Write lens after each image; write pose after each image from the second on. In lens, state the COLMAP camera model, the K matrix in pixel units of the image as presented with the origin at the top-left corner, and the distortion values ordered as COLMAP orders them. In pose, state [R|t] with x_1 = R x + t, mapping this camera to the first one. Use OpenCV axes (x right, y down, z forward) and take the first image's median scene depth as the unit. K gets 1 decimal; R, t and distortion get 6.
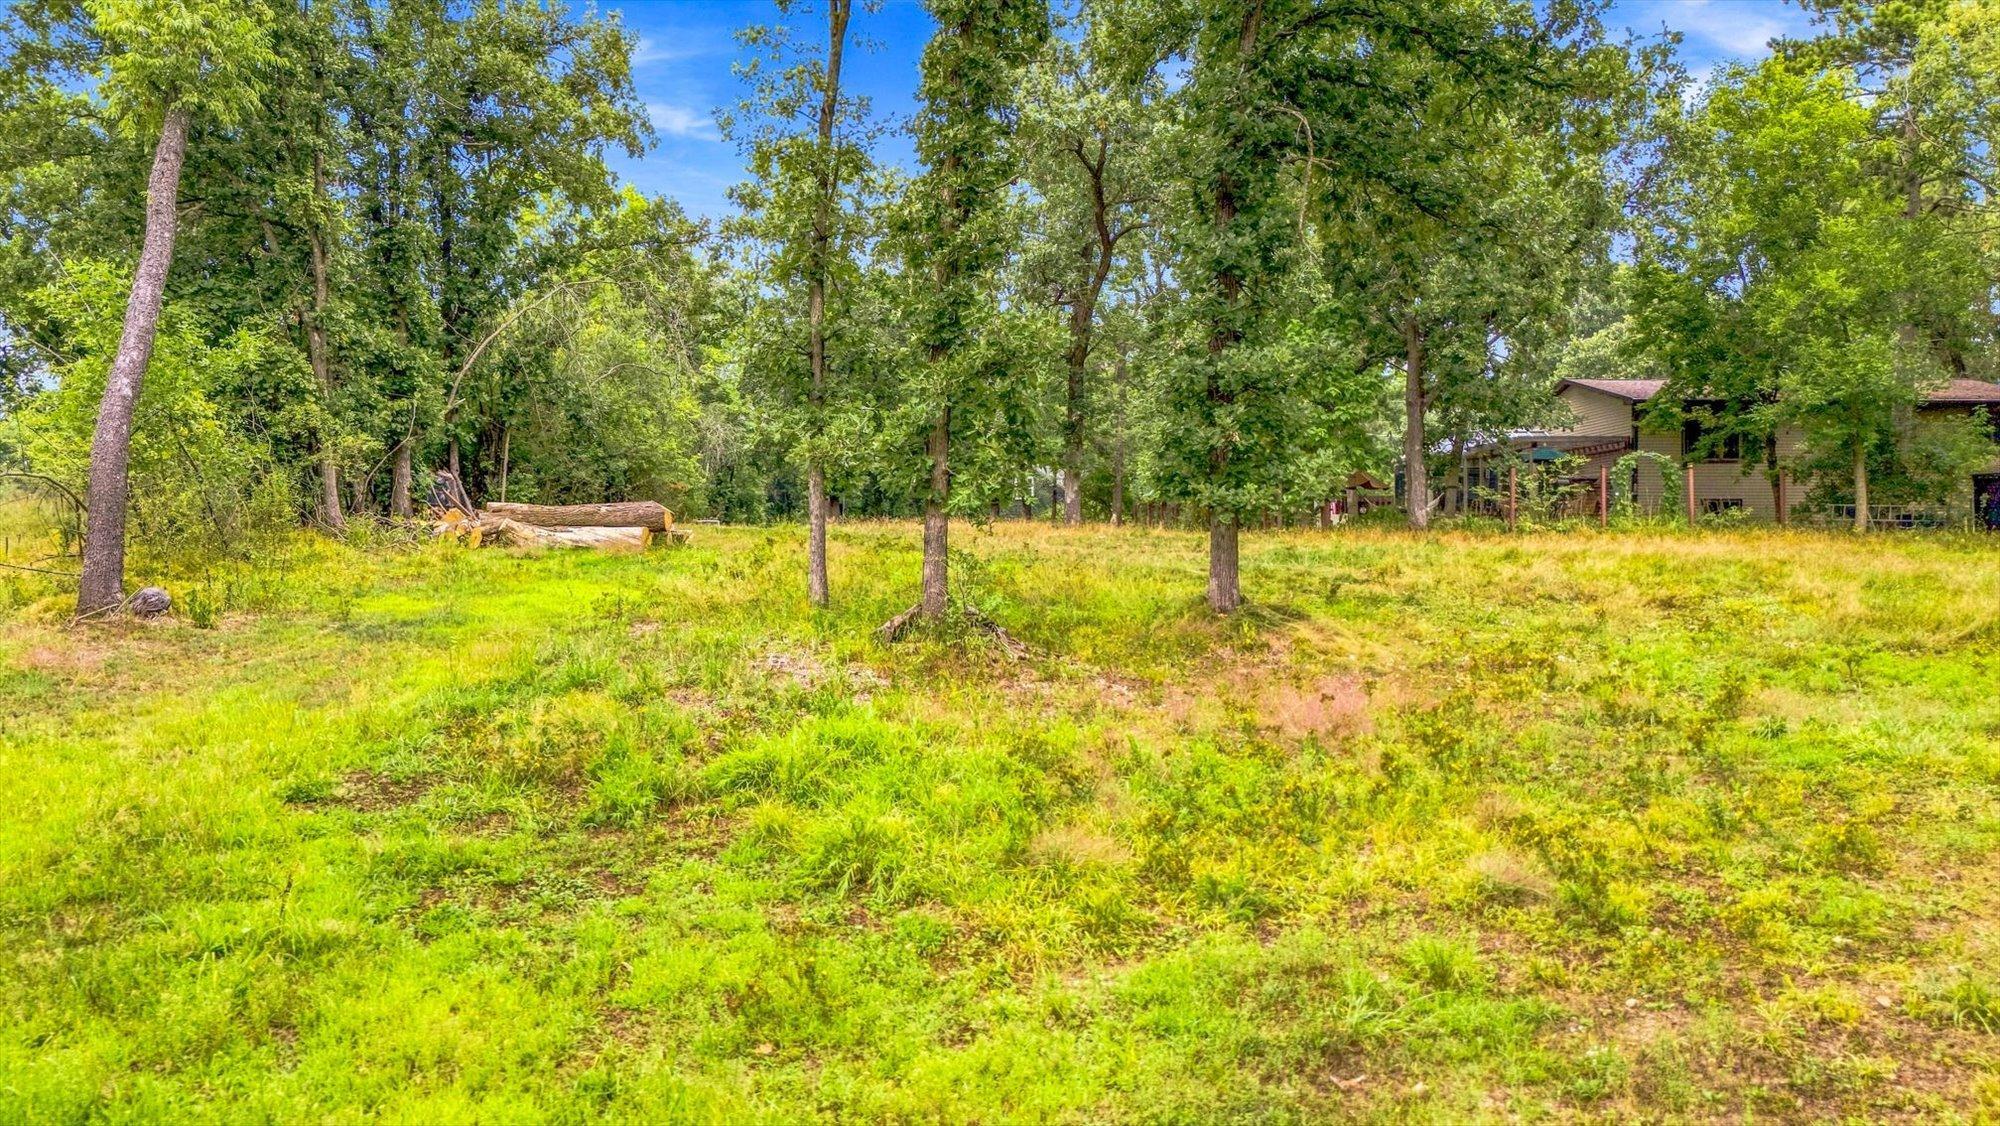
lens RADIAL K [[1512.0, 0, 1000.0], [0, 1512.0, 563.0], [0, 0, 1]] dist [0.081691, -0.085933]
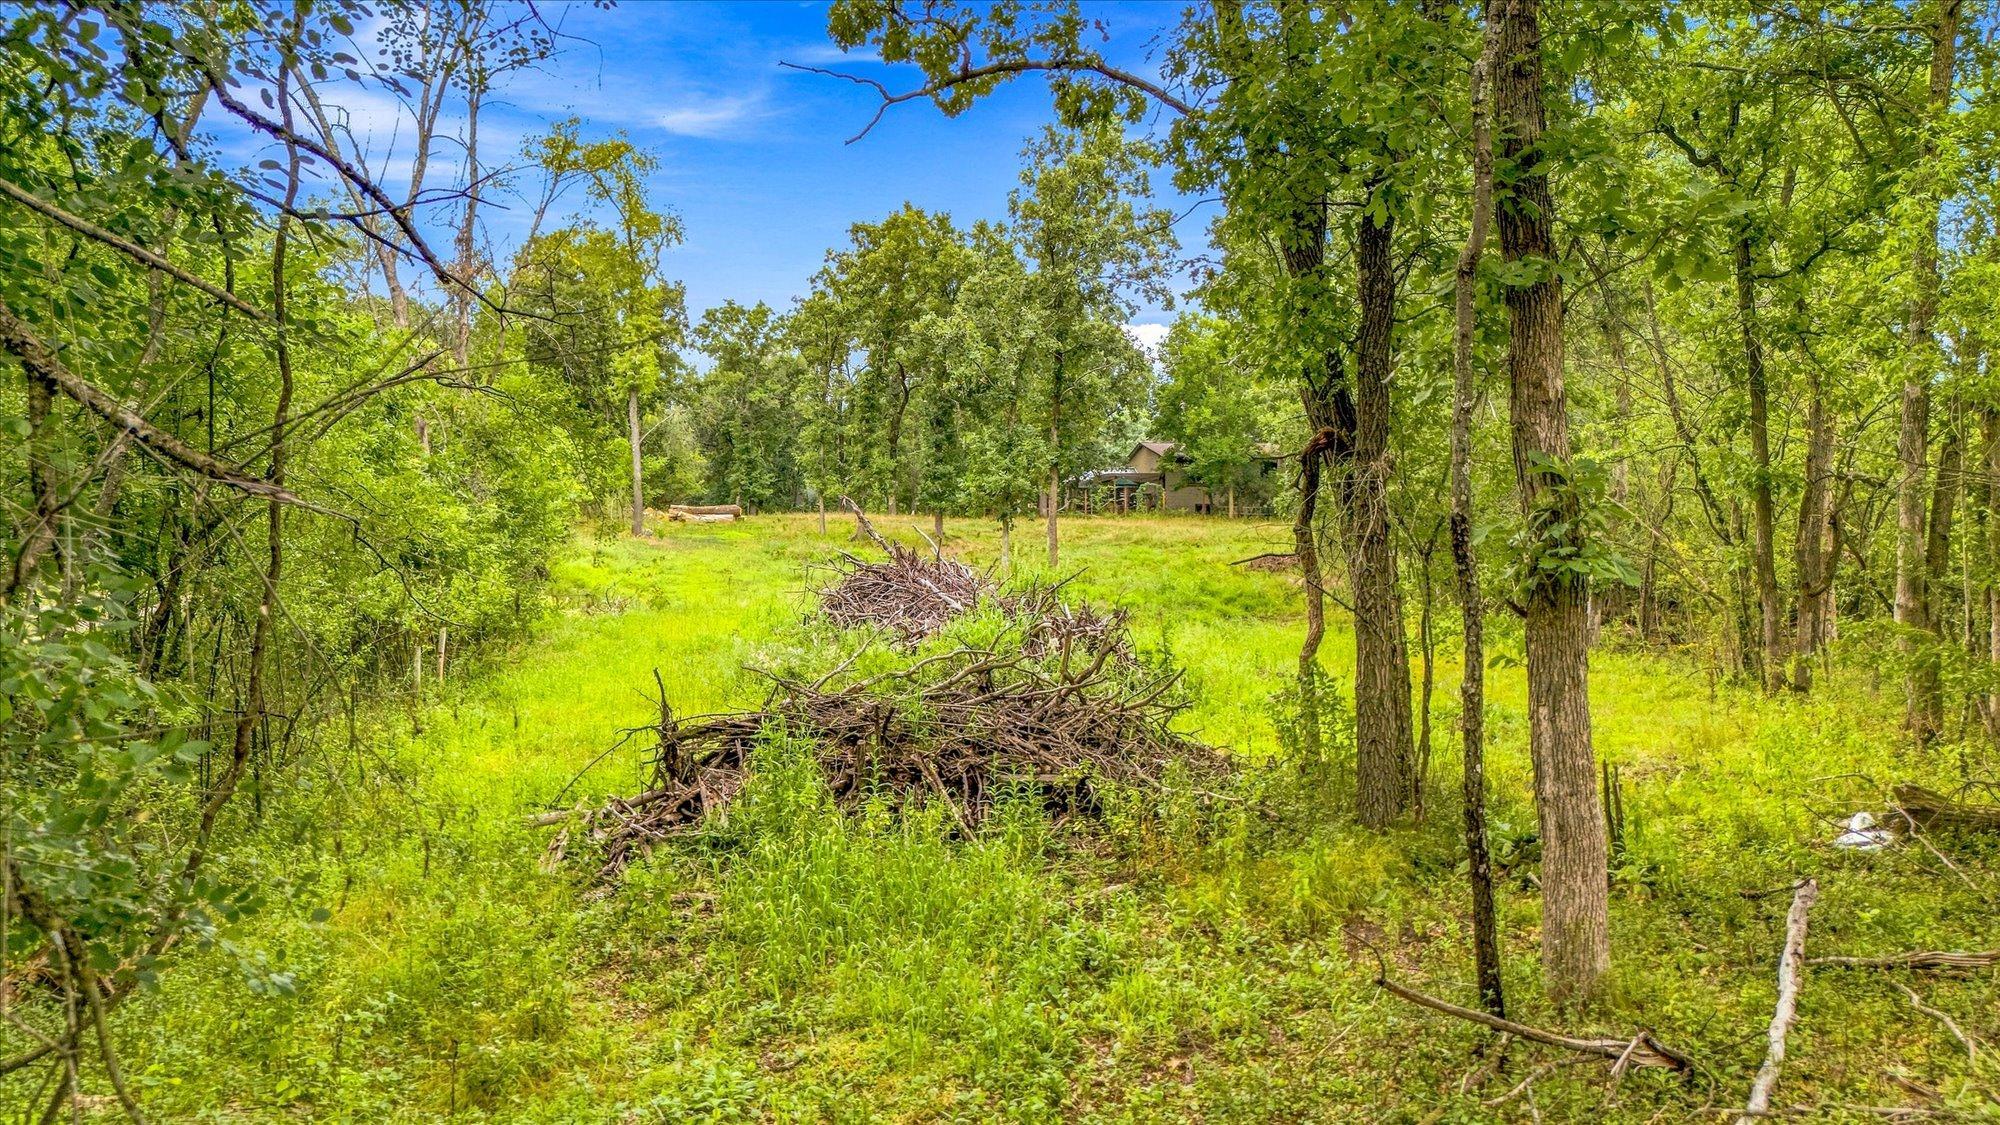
lens RADIAL K [[1512.0, 0, 1000.0], [0, 1512.0, 562.5], [0, 0, 1]] dist [0.081691, -0.085933]
pose [[0.991348, -0.003723, 0.131211, -0.119389], [0.004036, 0.999990, -0.002120, 0.067793], [-0.131201, 0.002631, 0.991352, -1.709773]]
